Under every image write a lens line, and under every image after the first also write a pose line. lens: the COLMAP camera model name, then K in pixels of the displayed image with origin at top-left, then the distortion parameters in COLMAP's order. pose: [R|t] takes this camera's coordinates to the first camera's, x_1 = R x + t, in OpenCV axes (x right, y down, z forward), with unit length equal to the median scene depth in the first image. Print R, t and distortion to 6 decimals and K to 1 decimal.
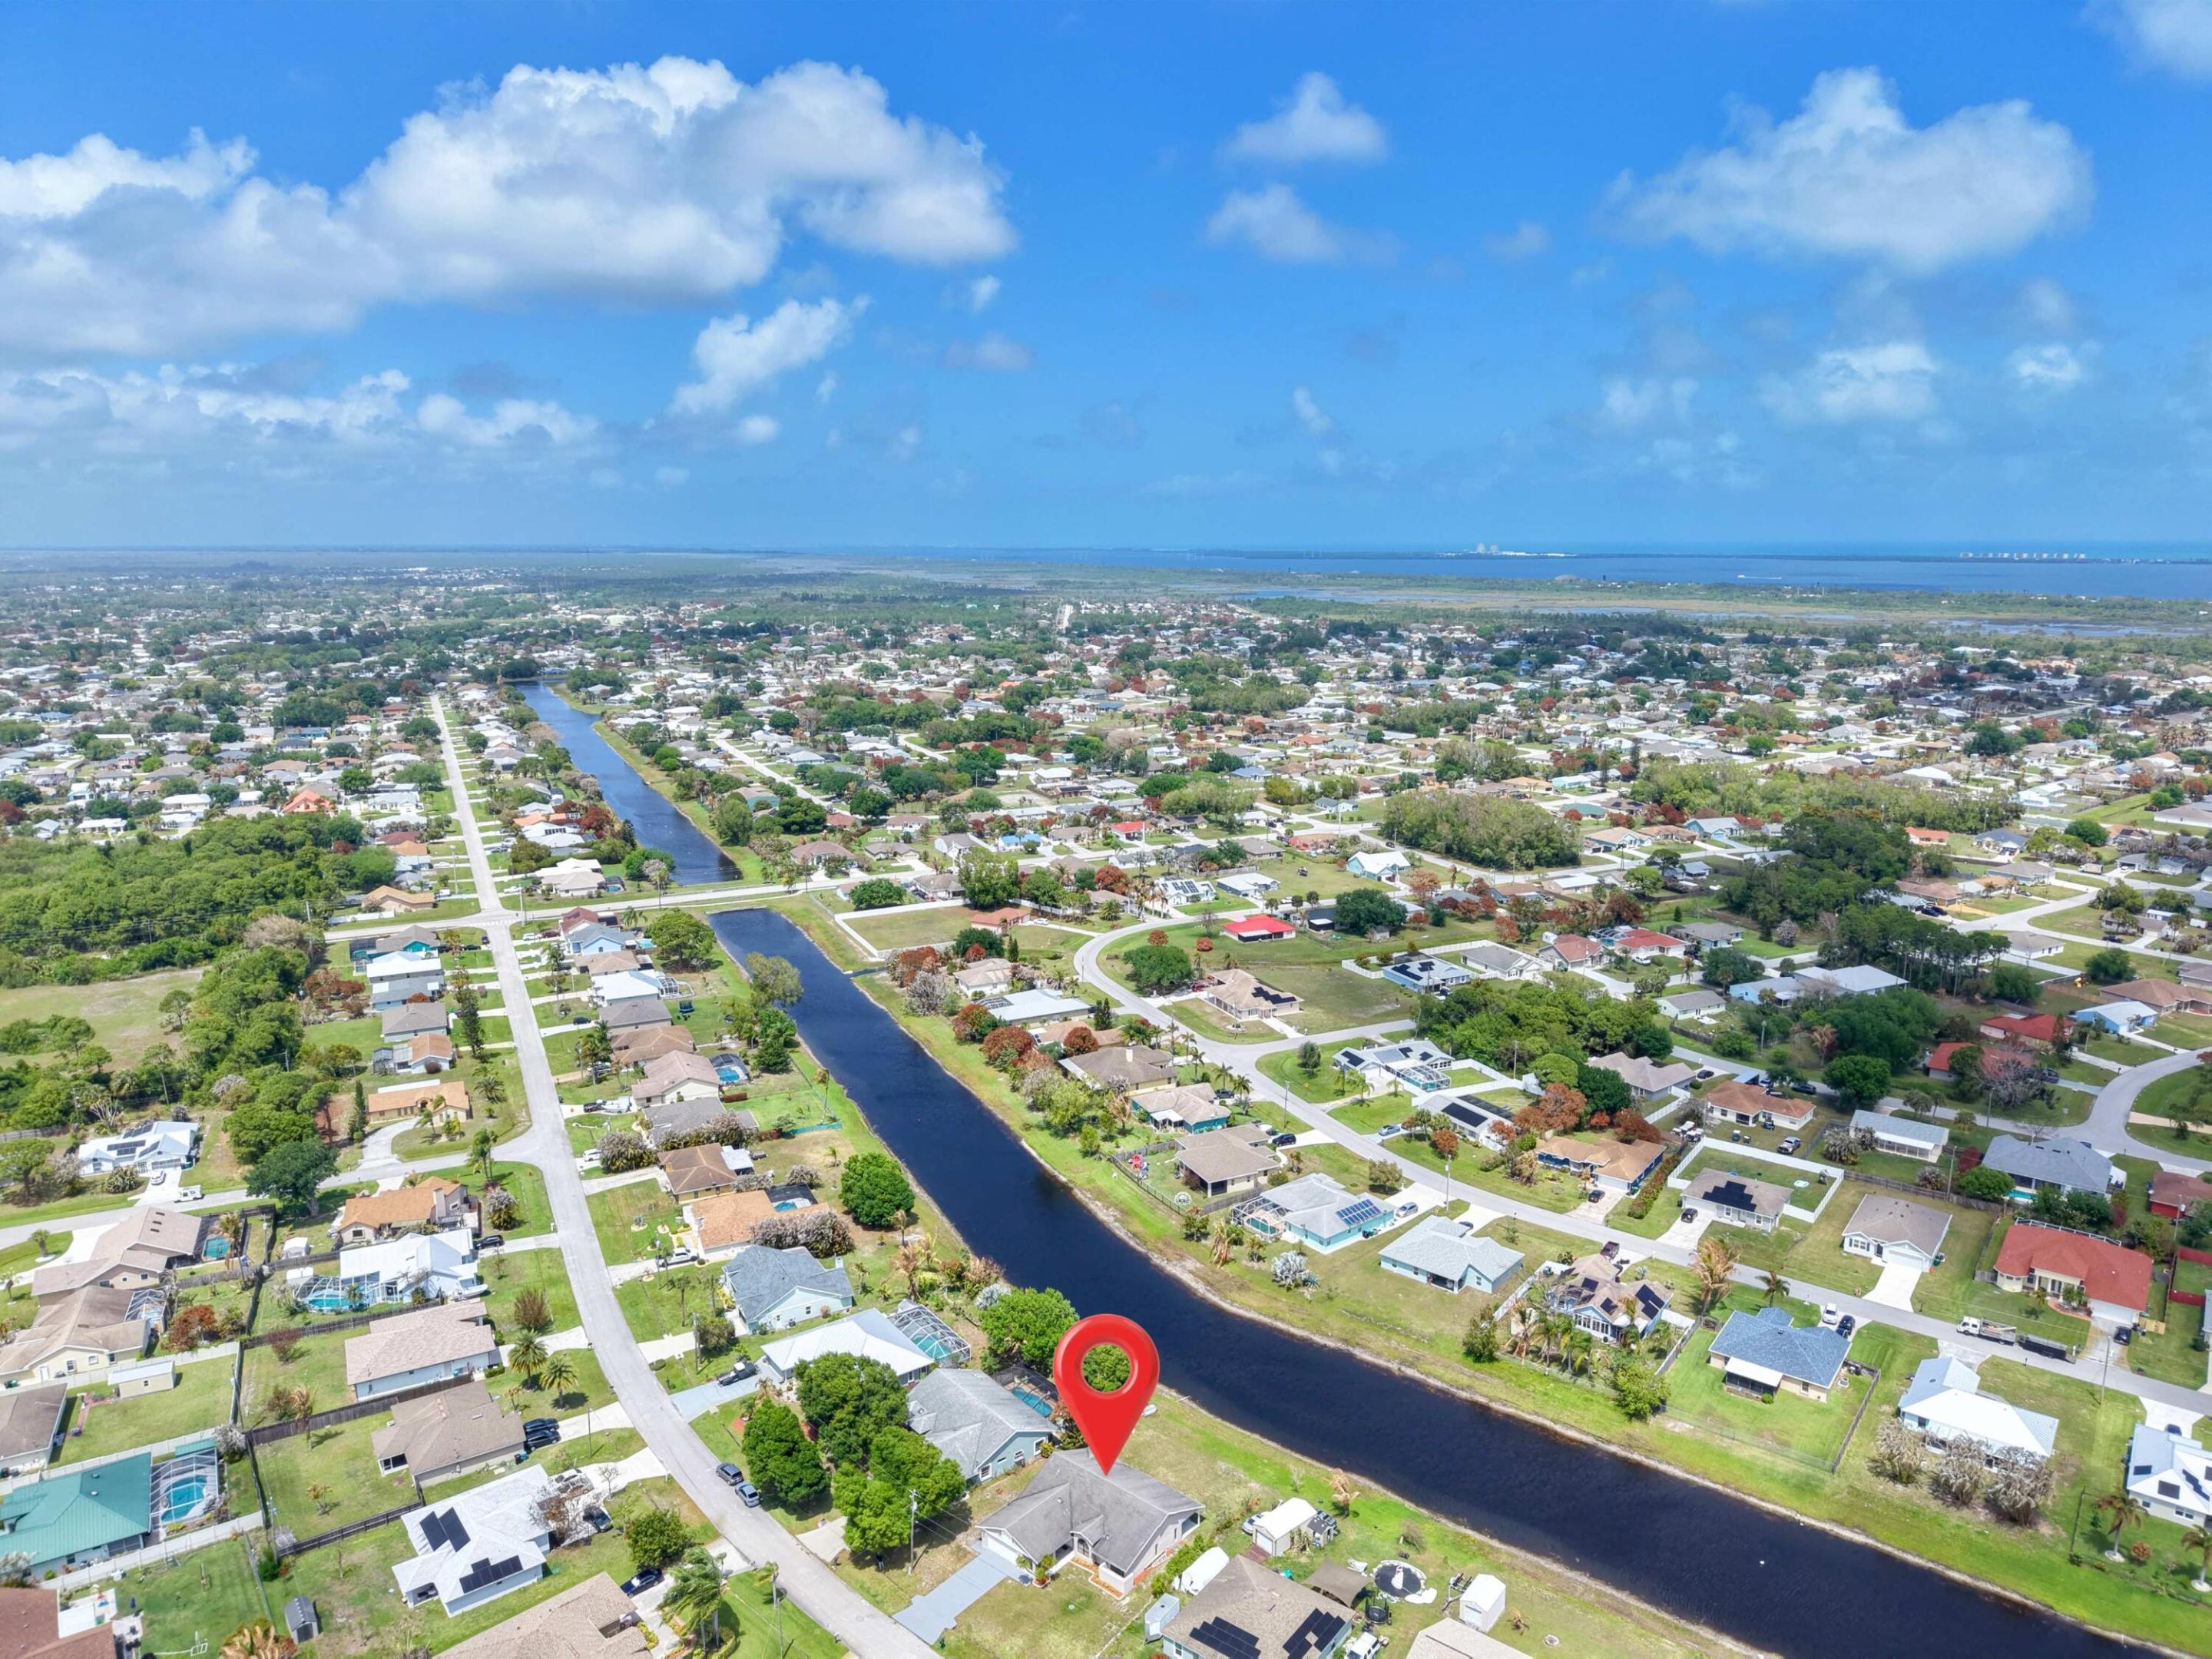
lens RADIAL K [[1475.8, 0, 1105.6], [0, 1475.8, 828.4], [0, 0, 1]] dist [0.007416, 0.002974]
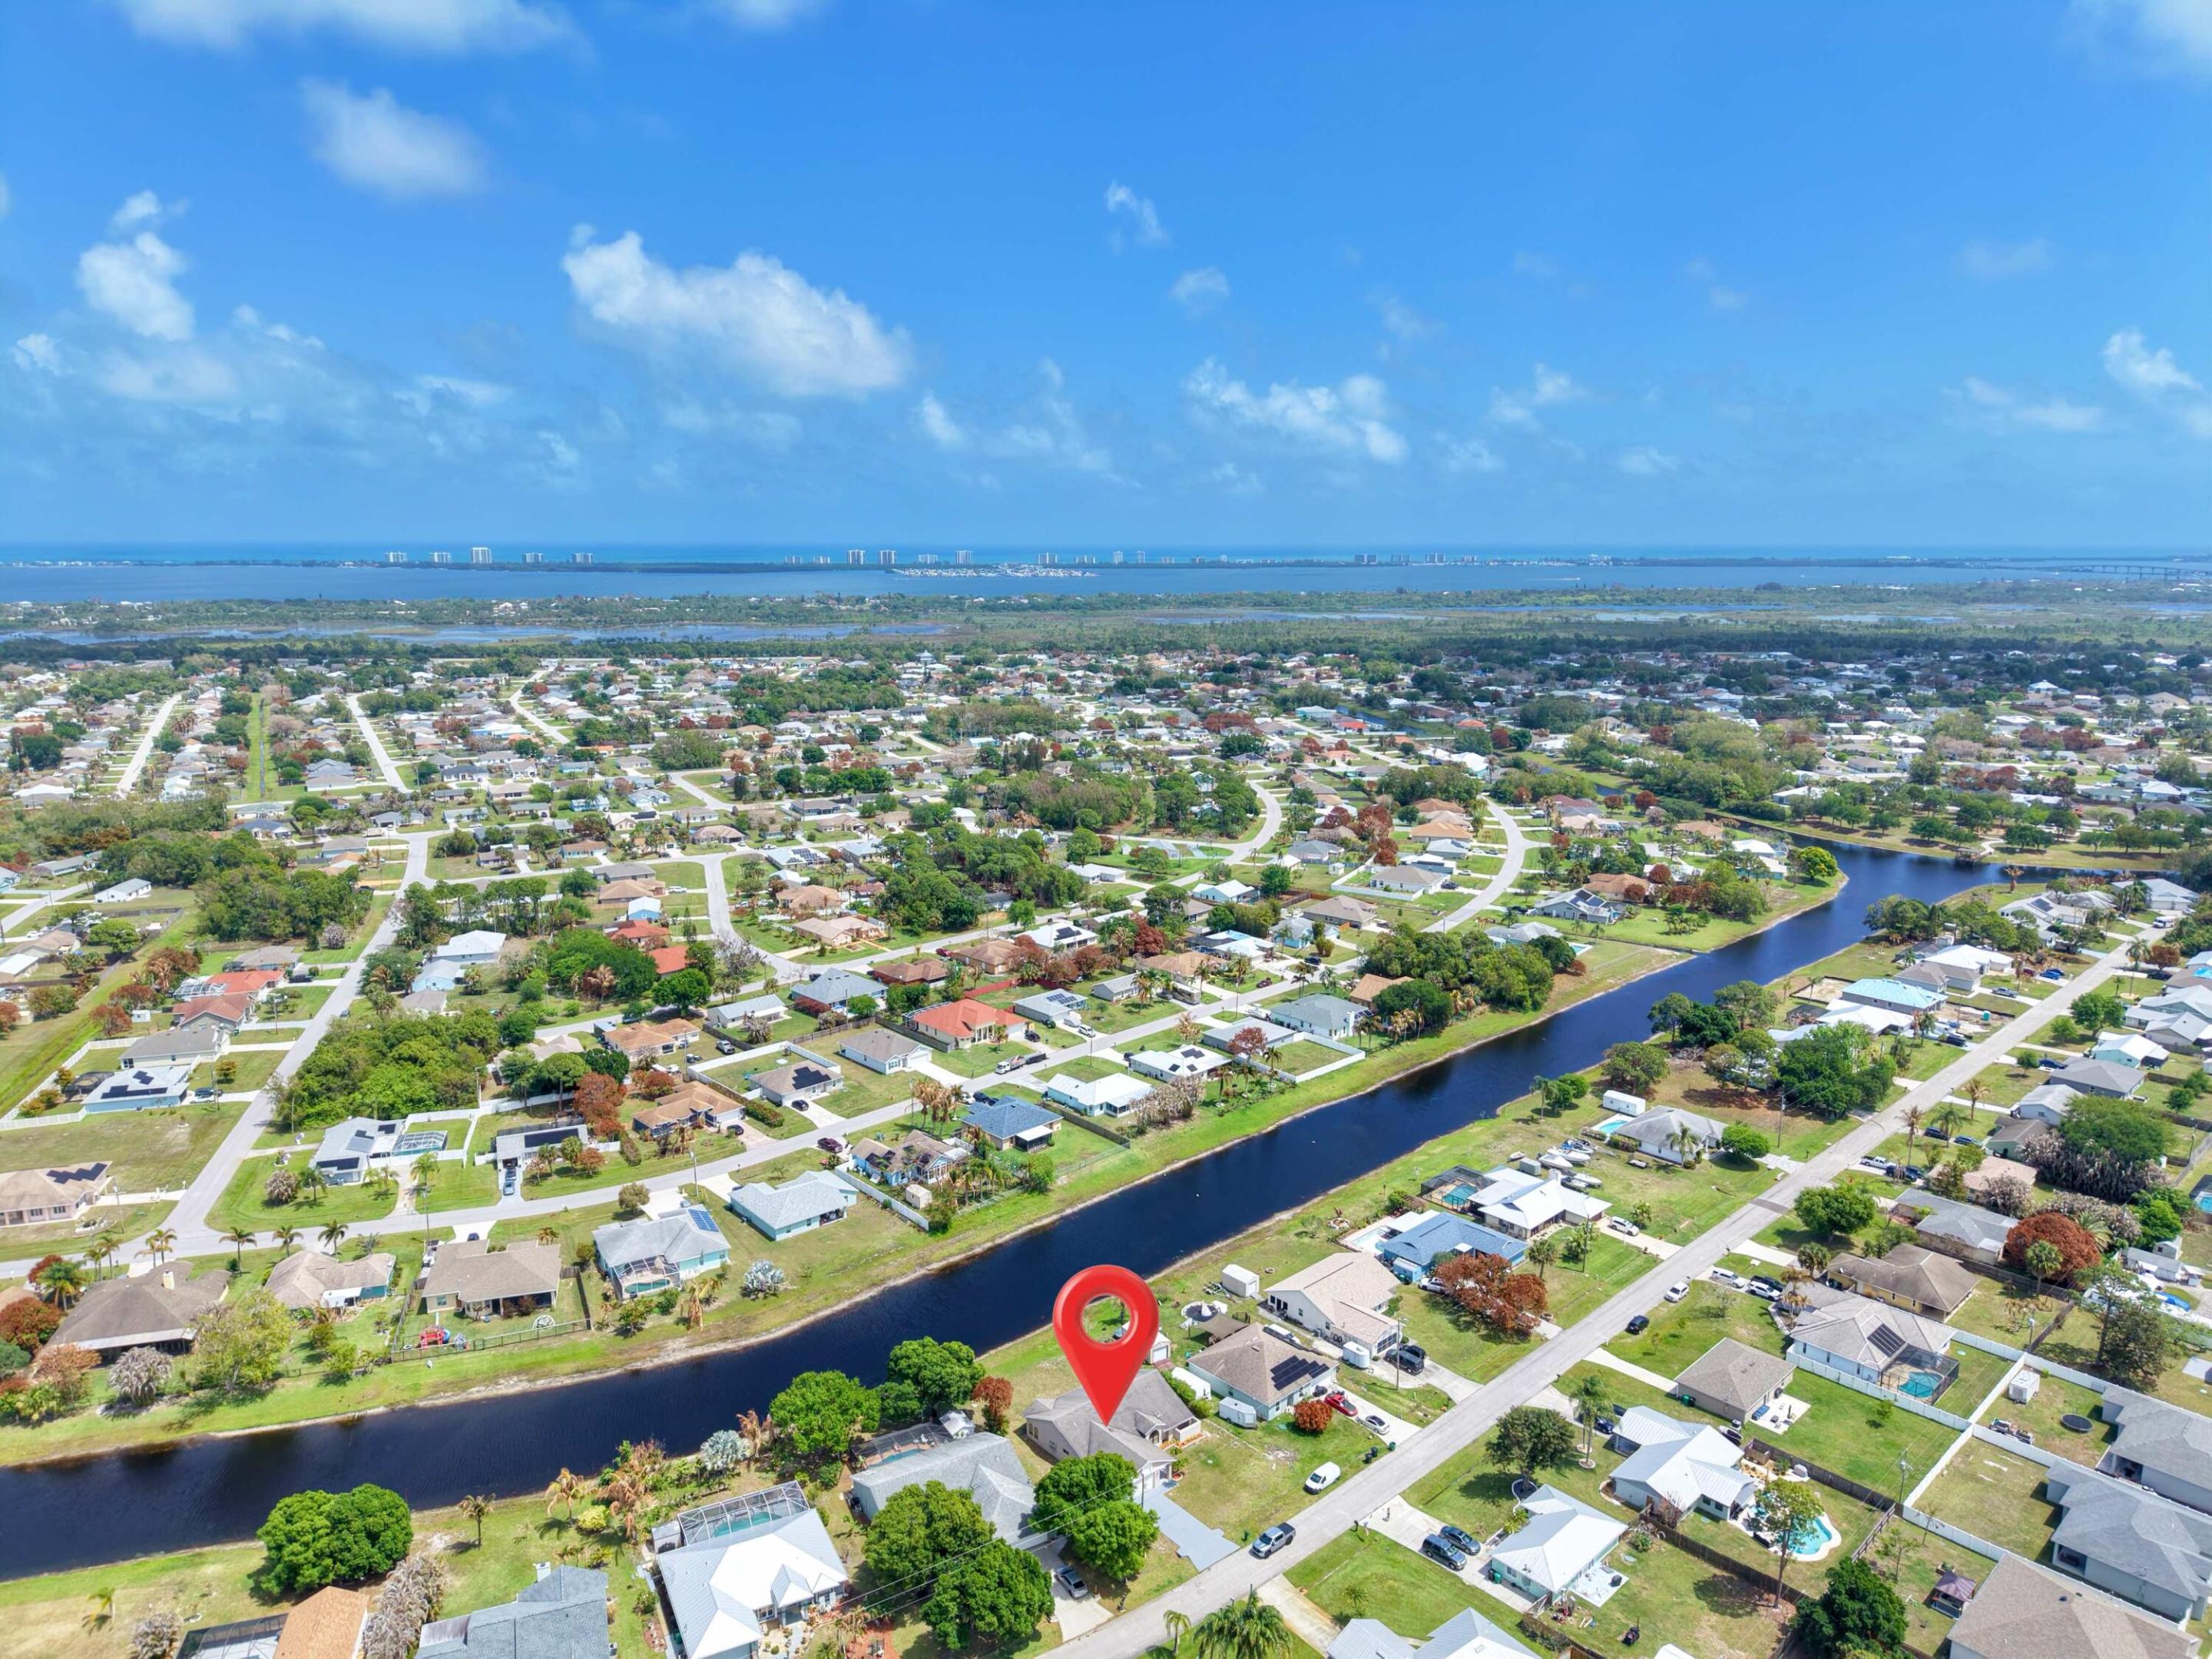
lens RADIAL K [[1475.8, 0, 1106.5], [0, 1475.8, 829.1], [0, 0, 1]] dist [0.007416, 0.002974]
pose [[0.150329, -0.188541, 0.970491, -0.660639], [0.189003, 0.969022, 0.158978, -0.094681], [-0.970401, 0.159527, 0.181307, 0.487601]]
